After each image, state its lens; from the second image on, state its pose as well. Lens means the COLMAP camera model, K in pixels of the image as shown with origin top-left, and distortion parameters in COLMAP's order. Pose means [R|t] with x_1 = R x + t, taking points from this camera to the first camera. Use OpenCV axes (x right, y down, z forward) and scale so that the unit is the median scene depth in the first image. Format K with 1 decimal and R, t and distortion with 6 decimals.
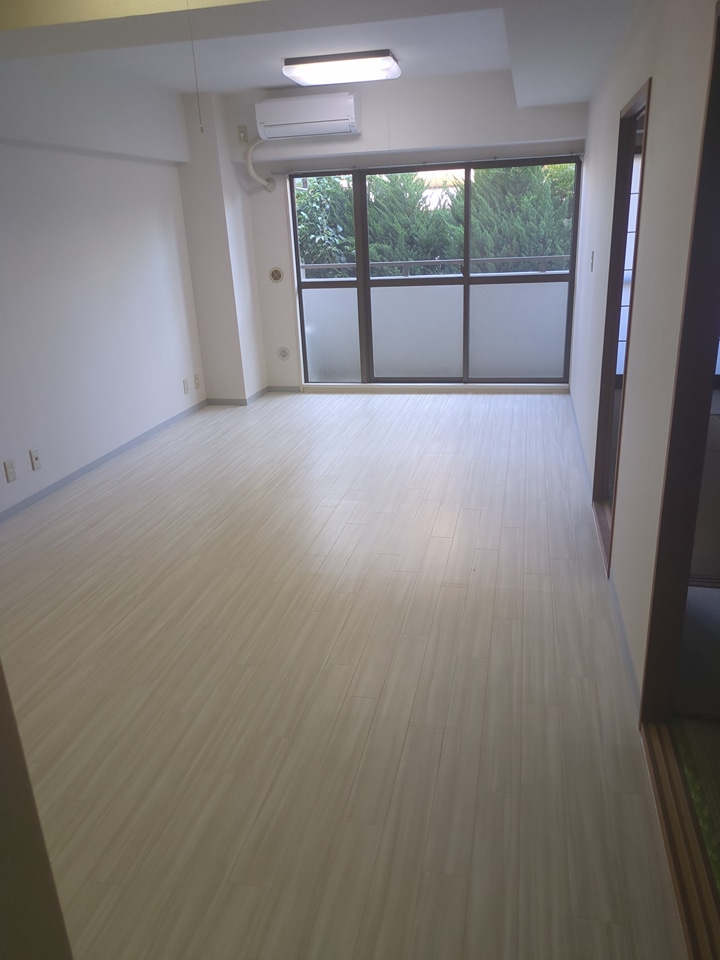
lens RADIAL K [[715.0, 0, 360.0], [0, 715.0, 480.0], [0, 0, 1]] dist [-0.003952, -0.003017]
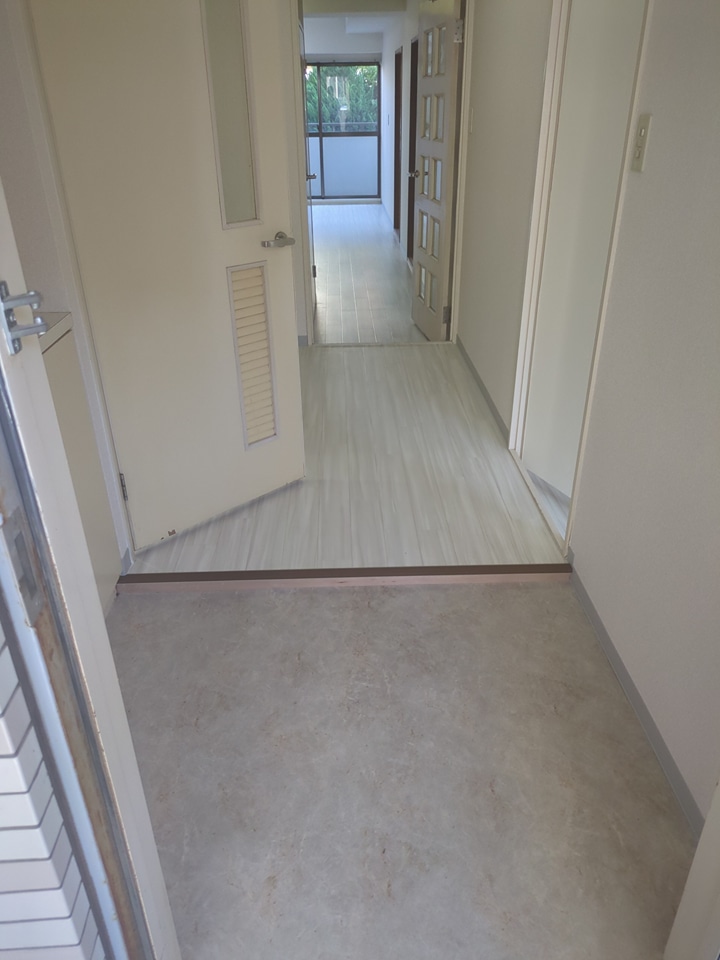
lens RADIAL K [[715.0, 0, 360.0], [0, 715.0, 480.0], [0, 0, 1]] dist [-0.003952, -0.003017]
pose [[0.968077, -0.095668, 0.231676, -0.232781], [0.063408, 0.987703, 0.142907, 0.297592], [-0.242499, -0.123655, 0.962239, -0.768693]]
